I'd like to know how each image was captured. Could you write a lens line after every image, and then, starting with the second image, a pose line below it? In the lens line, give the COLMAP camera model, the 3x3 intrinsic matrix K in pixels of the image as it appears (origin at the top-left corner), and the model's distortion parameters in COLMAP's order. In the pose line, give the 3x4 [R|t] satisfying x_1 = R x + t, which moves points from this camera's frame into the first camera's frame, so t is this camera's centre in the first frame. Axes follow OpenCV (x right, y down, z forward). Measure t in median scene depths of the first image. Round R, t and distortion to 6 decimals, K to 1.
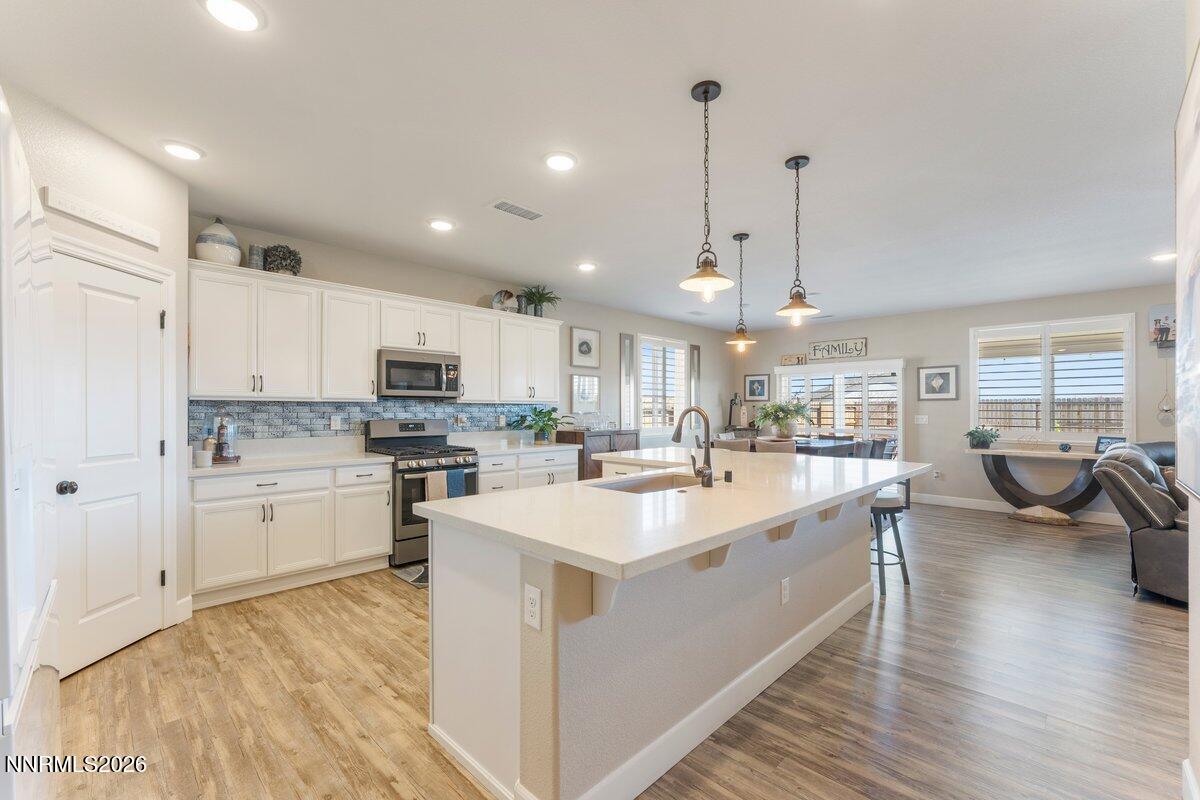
lens RADIAL K [[495.3, 0, 605.9], [0, 495.3, 408.2], [0, 0, 1]] dist [-0.002013, -0.000278]
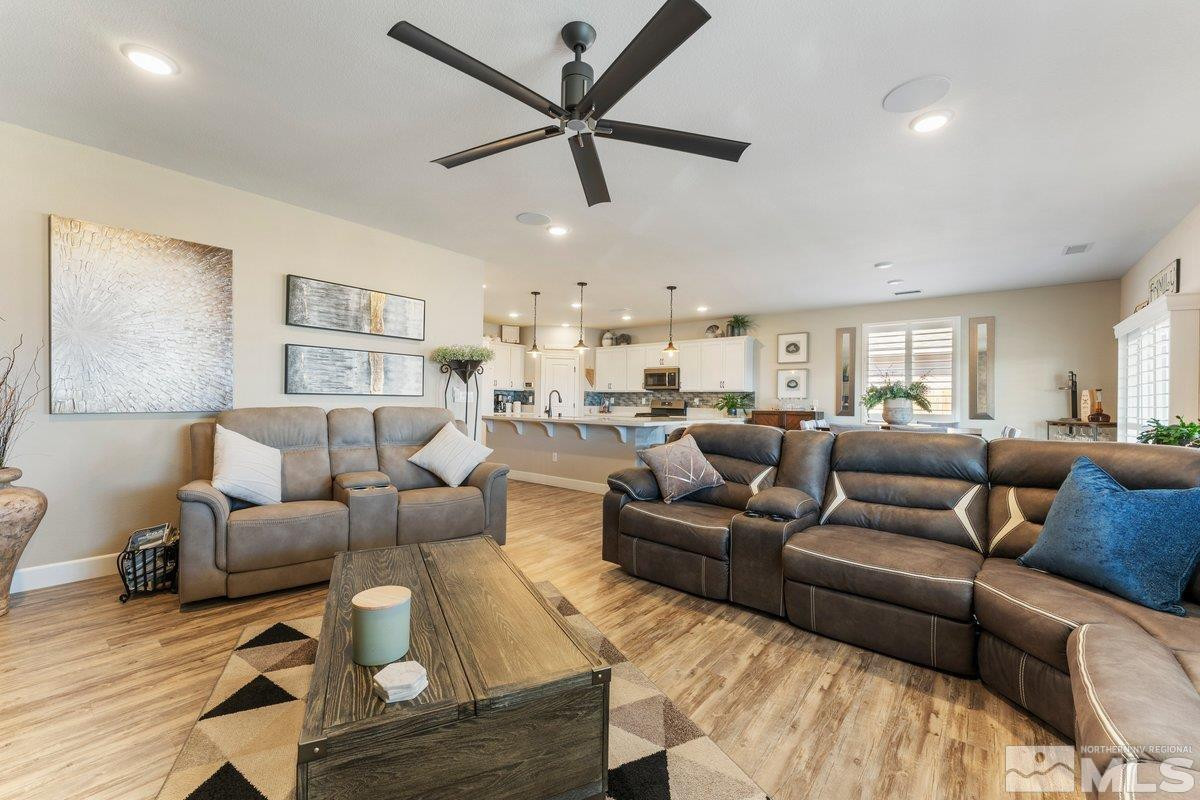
lens RADIAL K [[484.7, 0, 609.5], [0, 484.7, 401.7], [0, 0, 1]] dist [0.001190, 0.000055]
pose [[0.116509, -0.001415, -0.993189, 1.534335], [-0.009987, 0.999947, -0.002596, 0.034962], [0.993139, 0.010221, 0.116488, 0.501061]]
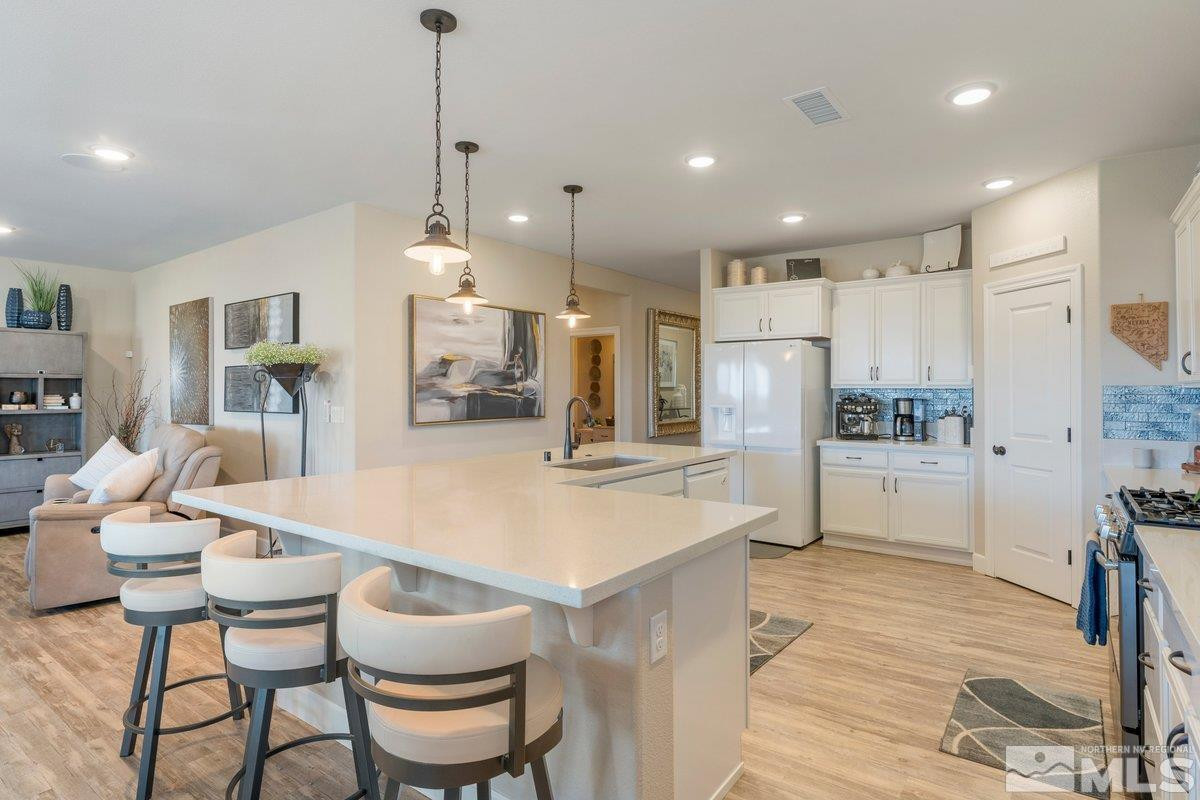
lens RADIAL K [[626.6, 0, 609.7], [0, 626.6, 387.1], [0, 0, 1]] dist [0.001366, 0.000370]
pose [[-0.989498, 0.000025, -0.144549, 0.165424], [0.001594, 0.999941, -0.010737, -0.005537], [0.144540, -0.010854, -0.989439, 1.302596]]
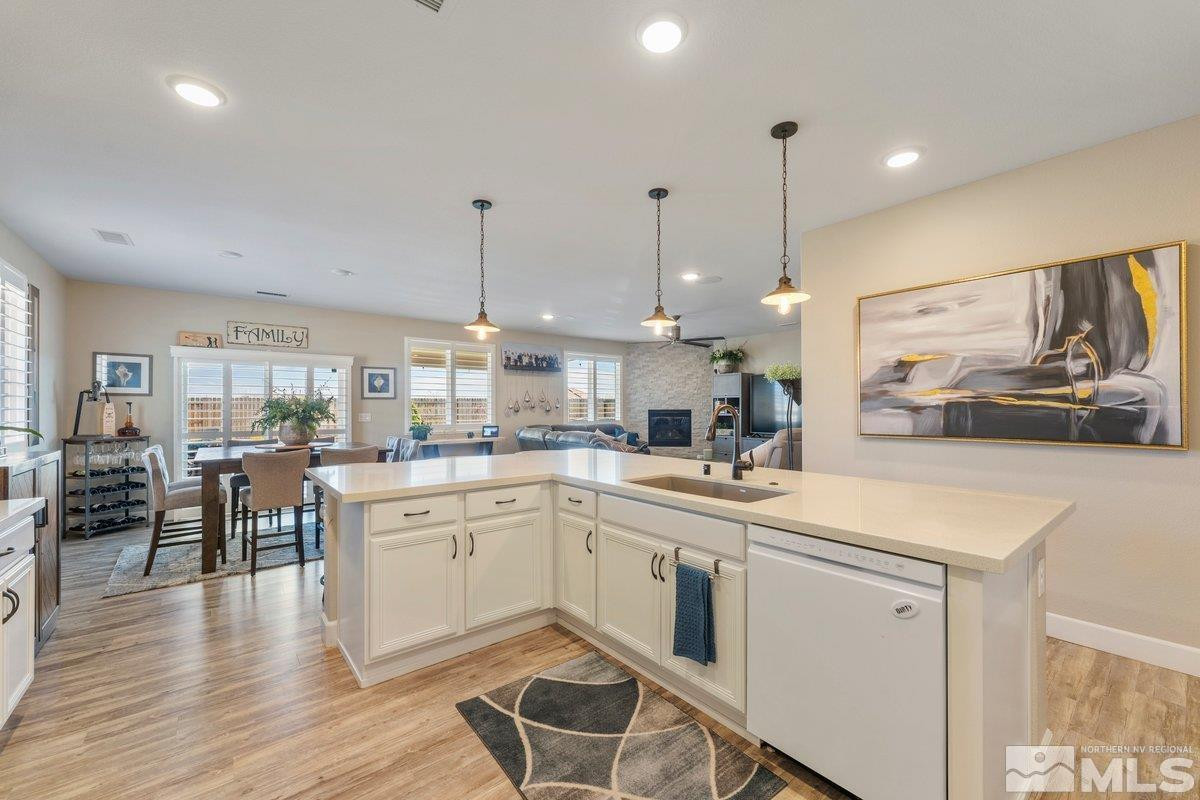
lens RADIAL K [[478.4, 0, 597.0], [0, 478.4, 405.6], [0, 0, 1]] dist [-0.001636, -0.000108]
pose [[0.121829, 0.002758, 0.992547, -0.425276], [-0.001127, 0.999996, -0.002640, 0.000388], [-0.992551, -0.000797, 0.121831, 0.580559]]
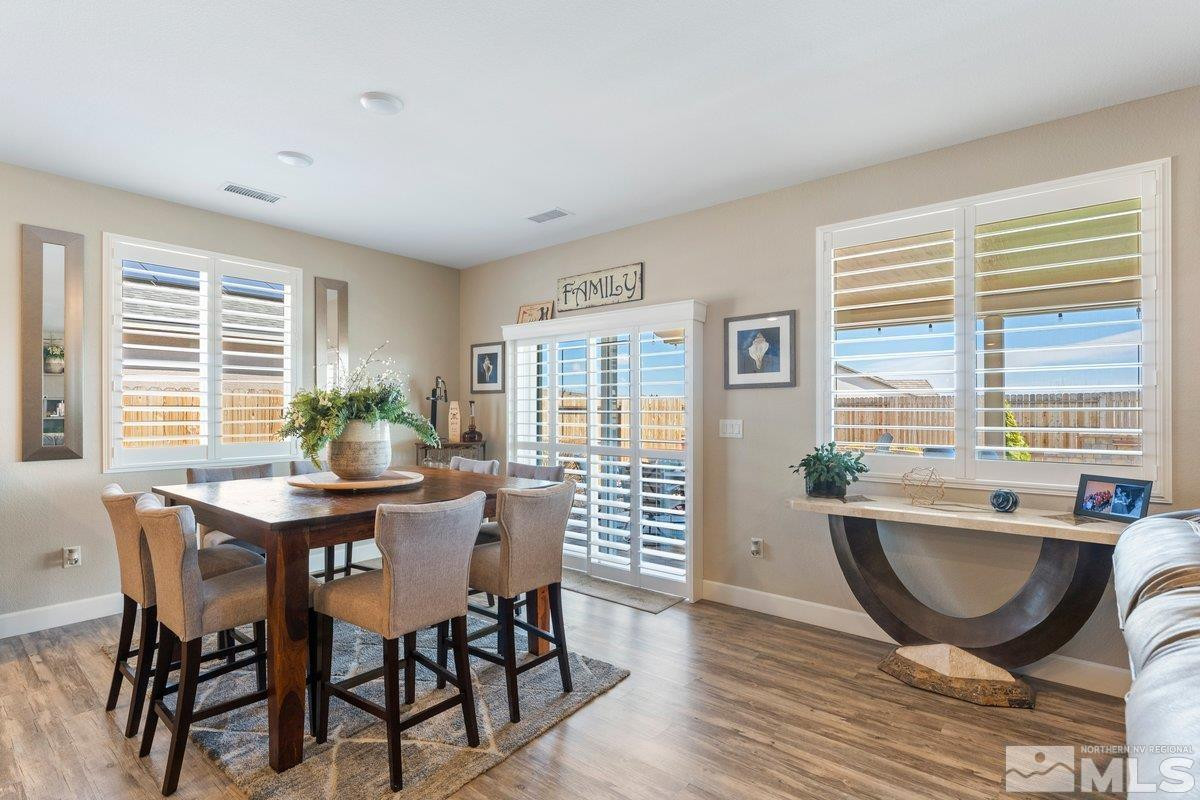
lens RADIAL K [[566.4, 0, 592.1], [0, 566.4, 410.9], [0, 0, 1]] dist [-0.000629, 0.000014]
pose [[0.996269, -0.000764, 0.086299, 0.666944], [0.000368, 0.999989, 0.004604, 0.005269], [-0.086302, -0.004555, 0.996259, 0.685489]]
